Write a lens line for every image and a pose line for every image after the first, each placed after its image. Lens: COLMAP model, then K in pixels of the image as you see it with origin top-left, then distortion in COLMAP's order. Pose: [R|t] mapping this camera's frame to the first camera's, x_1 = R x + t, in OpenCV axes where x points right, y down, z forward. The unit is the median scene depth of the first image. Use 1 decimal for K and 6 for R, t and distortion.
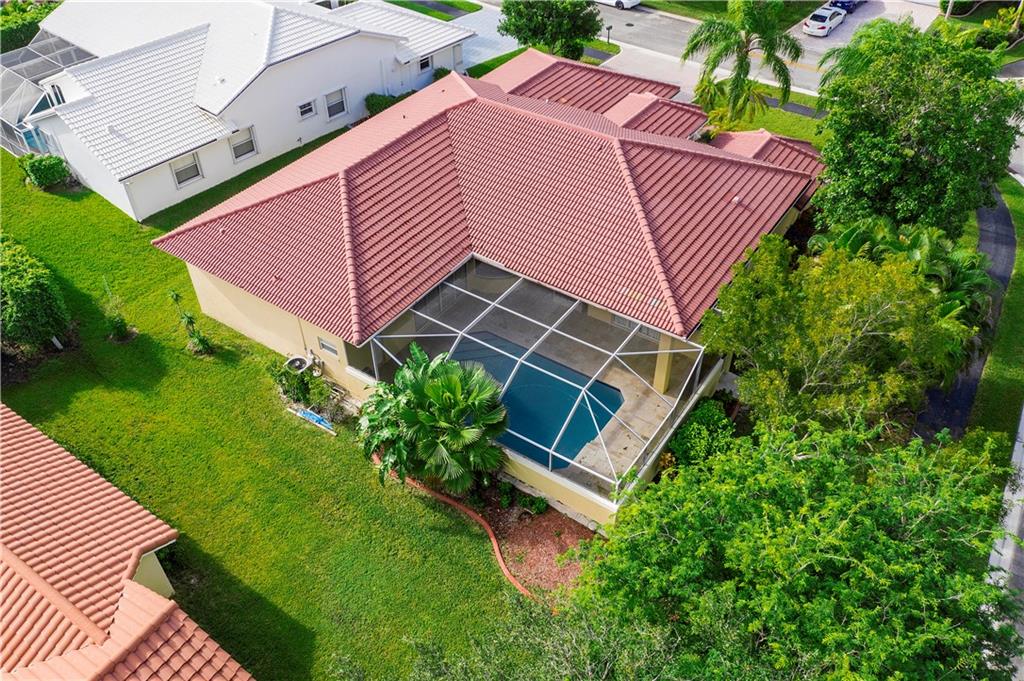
lens RADIAL K [[804.5, 0, 512.0], [0, 804.5, 340.5], [0, 0, 1]] dist [-0.012290, -0.002792]
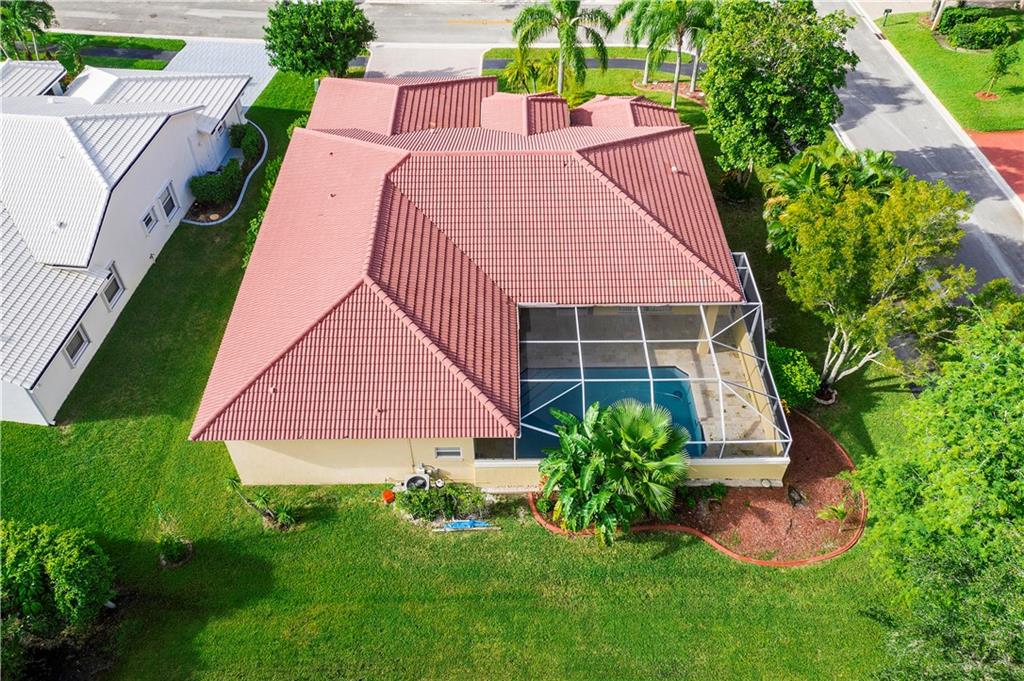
lens RADIAL K [[804.5, 0, 512.0], [0, 804.5, 340.5], [0, 0, 1]] dist [-0.012290, -0.002792]
pose [[0.819773, -0.404018, 0.405883, -0.492707], [0.375612, 0.914314, 0.151478, -0.226649], [-0.432304, 0.028277, 0.901284, 0.096158]]
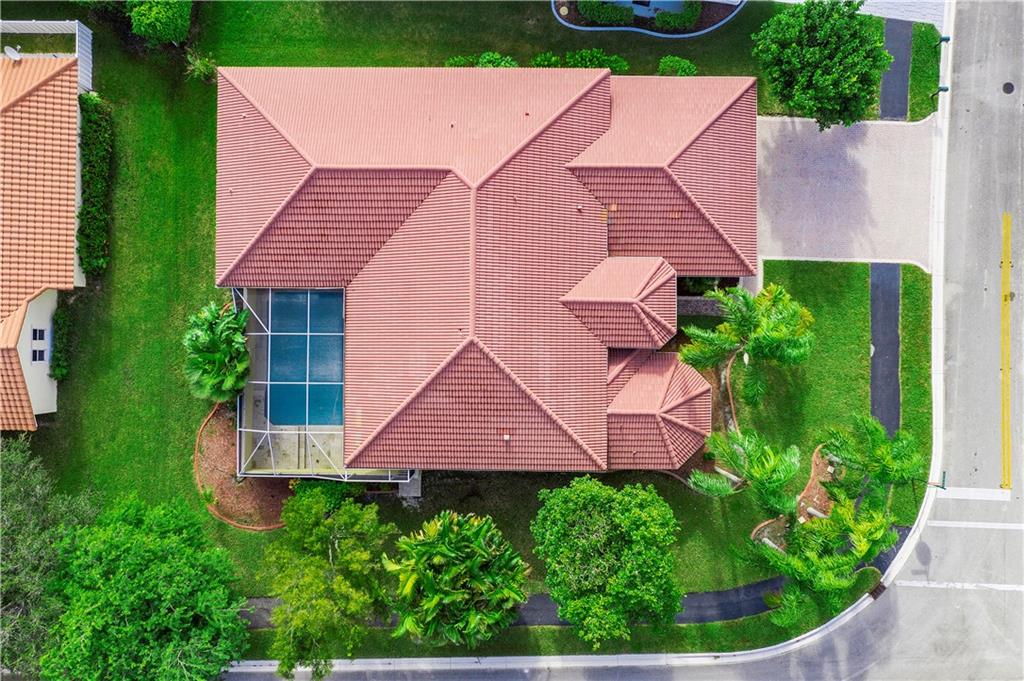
lens RADIAL K [[804.5, 0, 512.0], [0, 804.5, 340.5], [0, 0, 1]] dist [-0.012290, -0.002792]
pose [[0.565469, 0.824732, 0.007902, 0.167674], [-0.552128, 0.371409, 0.746465, -1.216143], [0.612699, -0.426466, 0.665378, 0.274447]]
